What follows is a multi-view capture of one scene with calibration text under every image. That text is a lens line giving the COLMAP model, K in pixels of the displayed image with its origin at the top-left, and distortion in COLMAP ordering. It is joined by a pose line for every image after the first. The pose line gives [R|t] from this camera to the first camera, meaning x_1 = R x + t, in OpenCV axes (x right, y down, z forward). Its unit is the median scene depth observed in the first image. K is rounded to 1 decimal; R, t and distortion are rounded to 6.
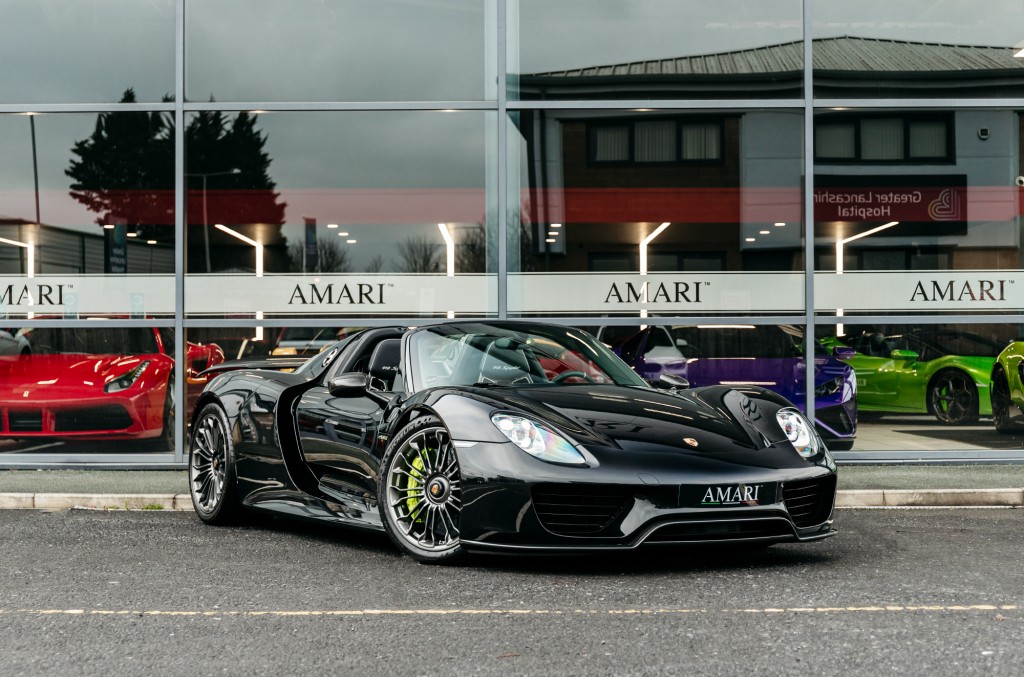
lens RADIAL K [[5994.8, 0, 512.0], [0, 5994.8, 338.5], [0, 0, 1]] dist [-1.422051, -11.524823]
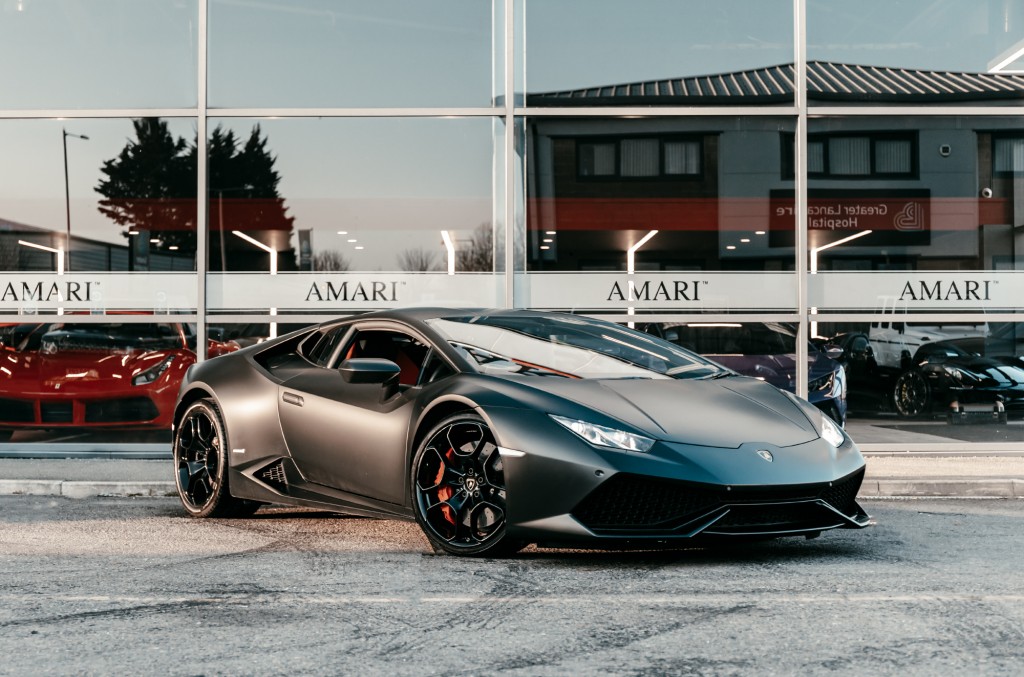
lens RADIAL K [[5124.9, 0, 533.9], [0, 5124.9, 340.8], [0, 0, 1]] dist [-1.382780, 0.917990]
pose [[0.999926, 0.003717, 0.011576, -0.007444], [-0.003688, 0.999990, -0.002523, 0.003242], [-0.011585, 0.002480, 0.999930, 0.102160]]
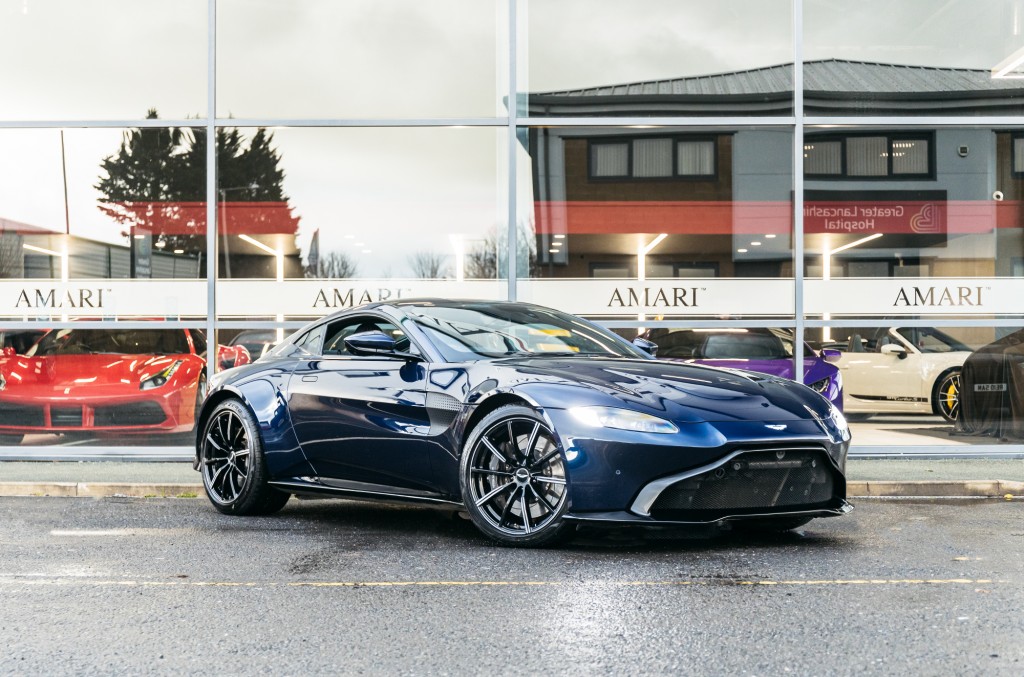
lens RADIAL K [[5848.6, 0, 545.3], [0, 5848.6, 338.8], [0, 0, 1]] dist [-1.616464, 7.389326]
pose [[0.999971, 0.002567, 0.007102, -0.003008], [-0.002547, 0.999993, -0.002800, 0.002621], [-0.007109, 0.002782, 0.999971, -0.044009]]
